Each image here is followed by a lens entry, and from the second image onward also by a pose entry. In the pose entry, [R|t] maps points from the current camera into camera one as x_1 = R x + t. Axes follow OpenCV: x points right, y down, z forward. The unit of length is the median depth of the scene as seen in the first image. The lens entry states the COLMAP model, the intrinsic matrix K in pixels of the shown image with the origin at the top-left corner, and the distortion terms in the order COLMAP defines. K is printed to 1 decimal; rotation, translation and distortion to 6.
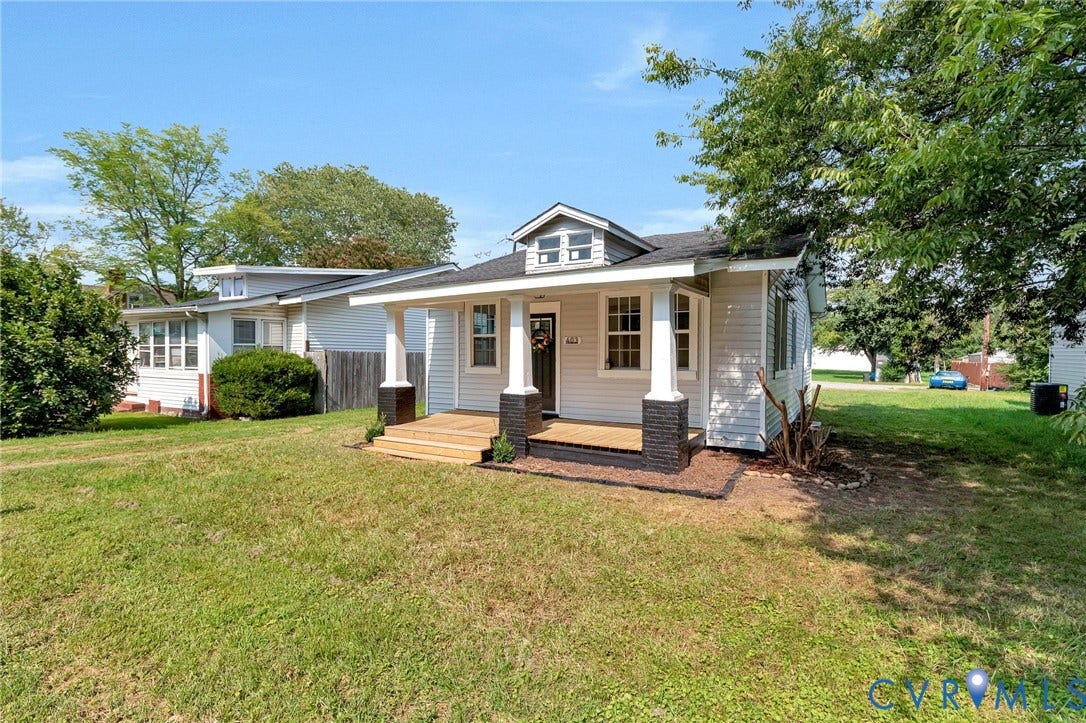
lens RADIAL K [[516.7, 0, 542.9], [0, 516.7, 367.7], [0, 0, 1]] dist [0.005561, 0.000180]
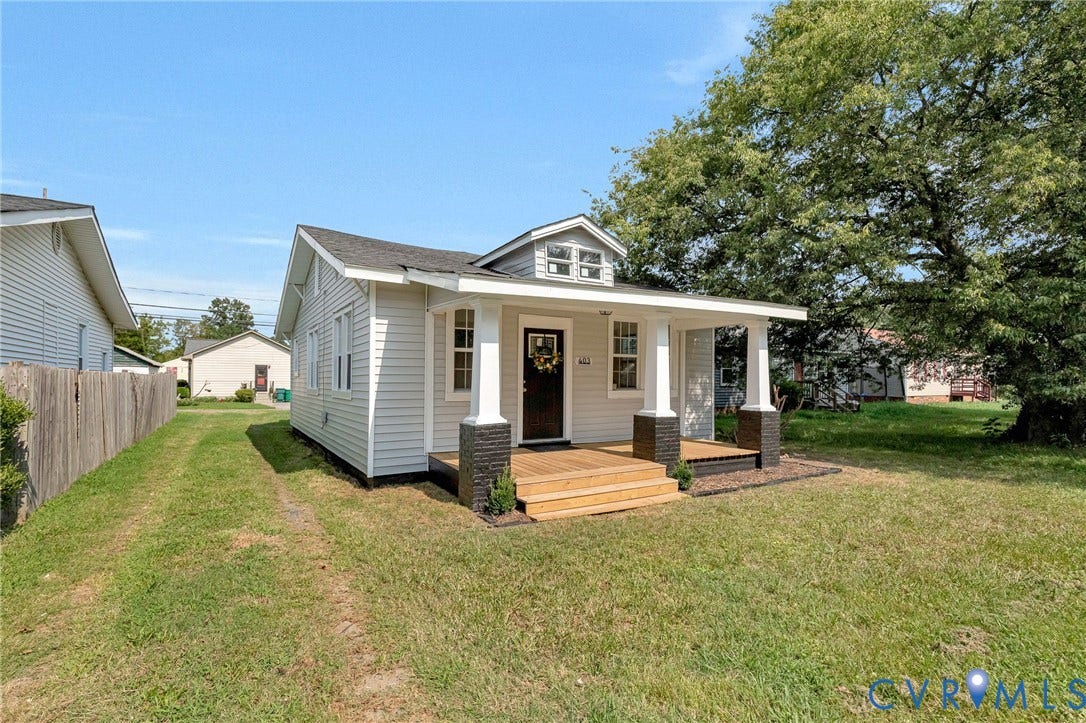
lens RADIAL K [[516.7, 0, 543.5], [0, 516.7, 378.9], [0, 0, 1]] dist [0.005561, 0.000180]
pose [[0.470505, -0.000600, 0.882397, -0.835202], [0.022287, 0.999689, -0.011204, -0.010571], [-0.882116, 0.024938, 0.470372, 0.629462]]
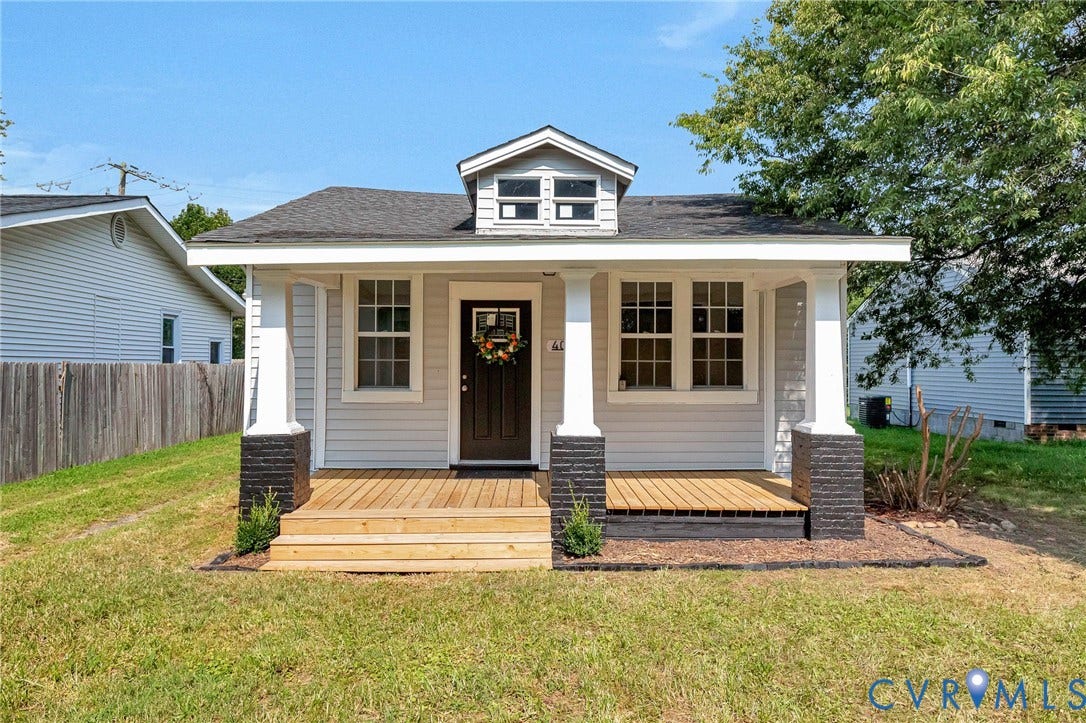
lens RADIAL K [[729.3, 0, 536.2], [0, 729.3, 357.1], [0, 0, 1]] dist [0.008291, 0.001650]
pose [[0.844132, 0.005504, 0.536108, -0.455641], [0.014293, 0.999361, -0.032764, -0.010122], [-0.535945, 0.035320, 0.843514, 0.272748]]
